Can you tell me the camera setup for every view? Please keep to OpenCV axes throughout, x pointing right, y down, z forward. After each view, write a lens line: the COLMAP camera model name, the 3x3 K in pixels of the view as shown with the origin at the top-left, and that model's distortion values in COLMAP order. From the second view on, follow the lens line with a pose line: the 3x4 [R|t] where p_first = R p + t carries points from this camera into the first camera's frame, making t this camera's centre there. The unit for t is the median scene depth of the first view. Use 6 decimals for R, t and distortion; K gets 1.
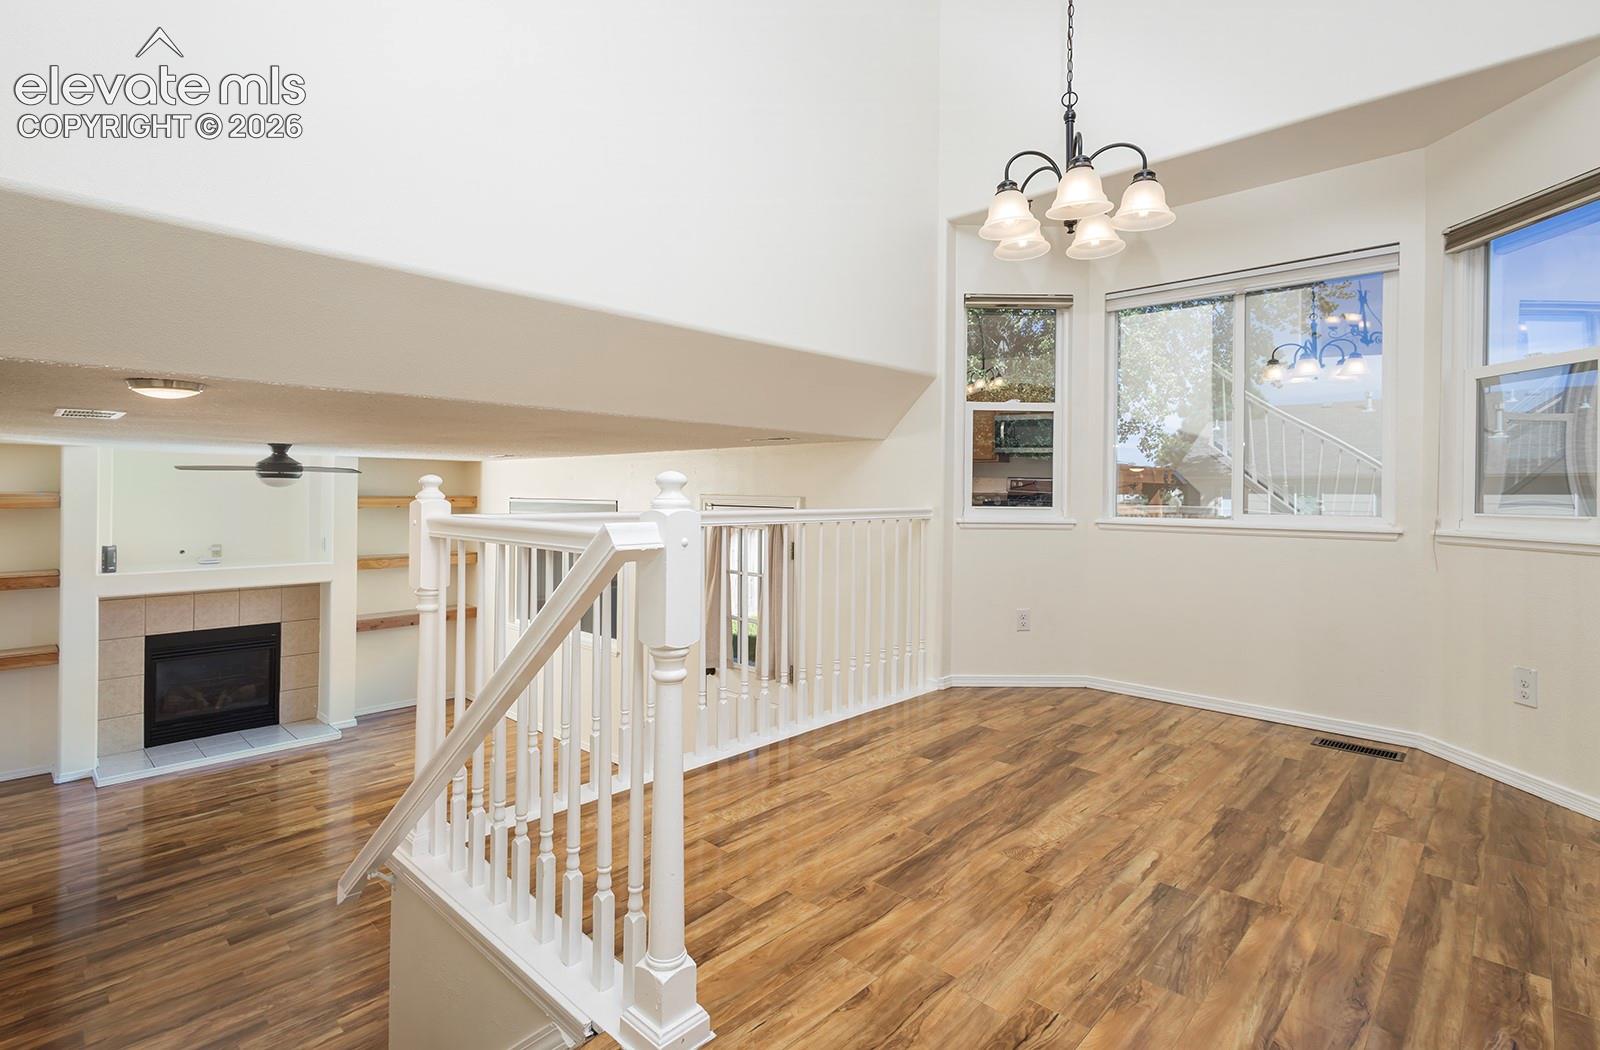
lens RADIAL K [[736.8, 0, 689.5], [0, 736.8, 502.5], [0, 0, 1]] dist [0.006162, 0.000162]
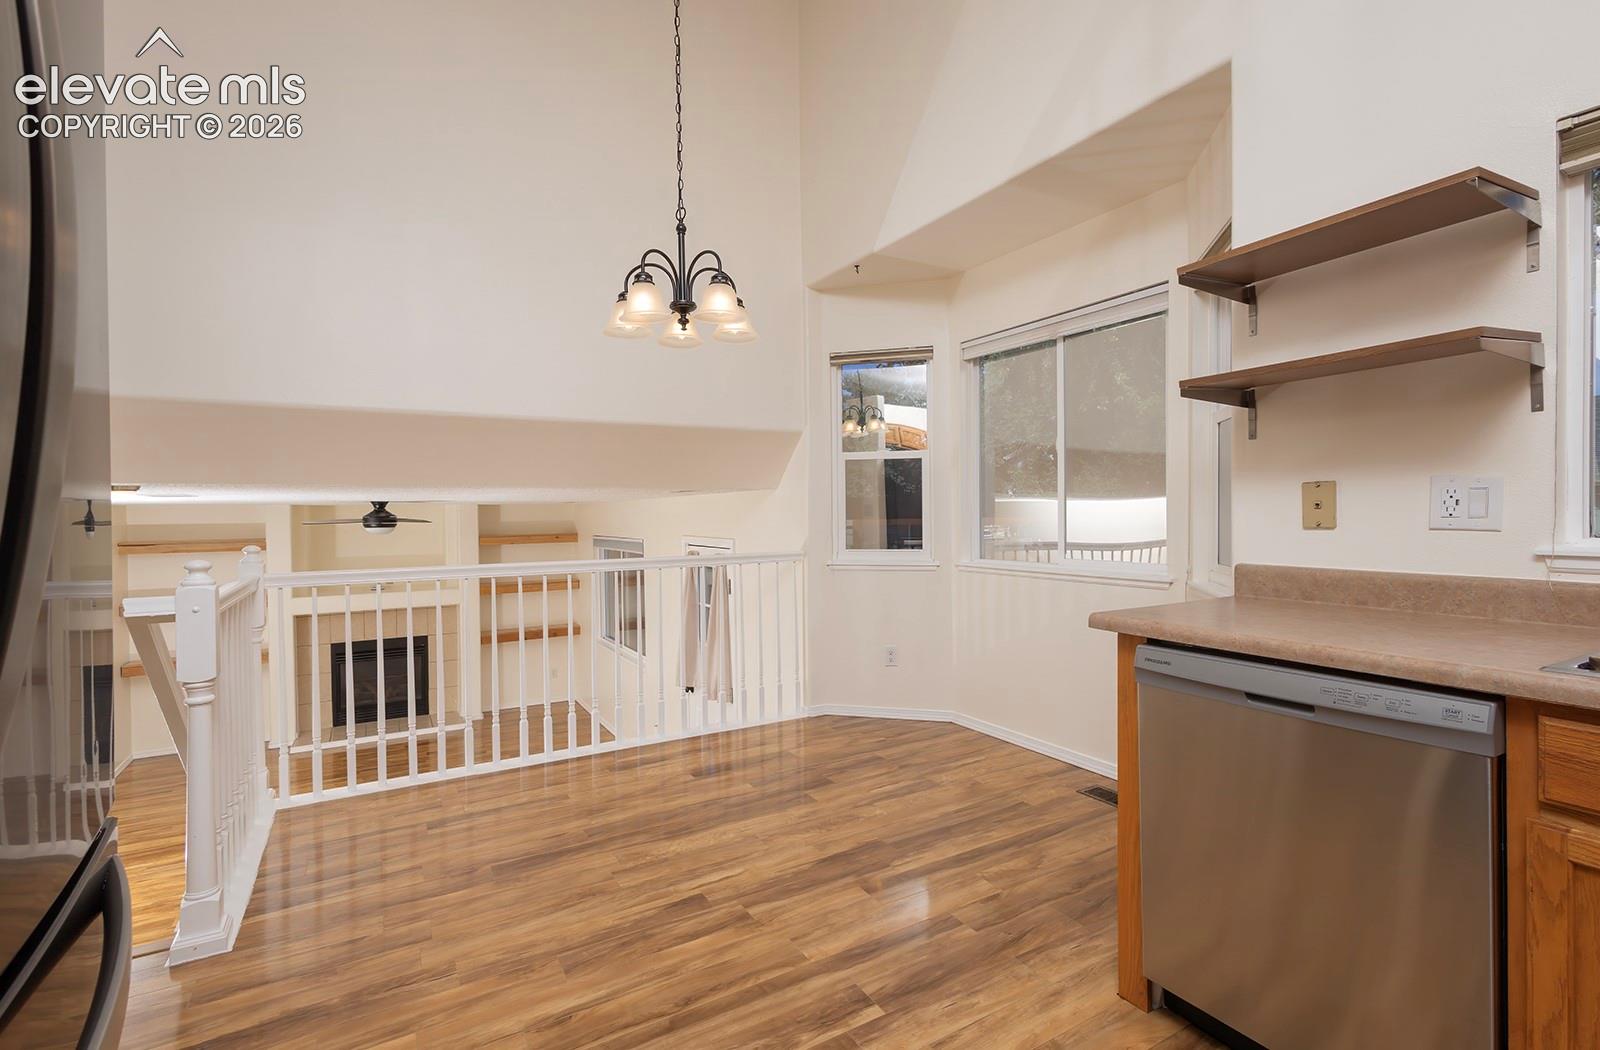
lens RADIAL K [[671.7, 0, 708.7], [0, 671.7, 554.9], [0, 0, 1]] dist [0.006738, -0.000629]
pose [[0.964233, -0.009907, -0.264870, 0.753567], [0.023149, 0.998630, 0.046921, -0.064630], [0.264043, -0.051374, 0.963142, -0.008357]]
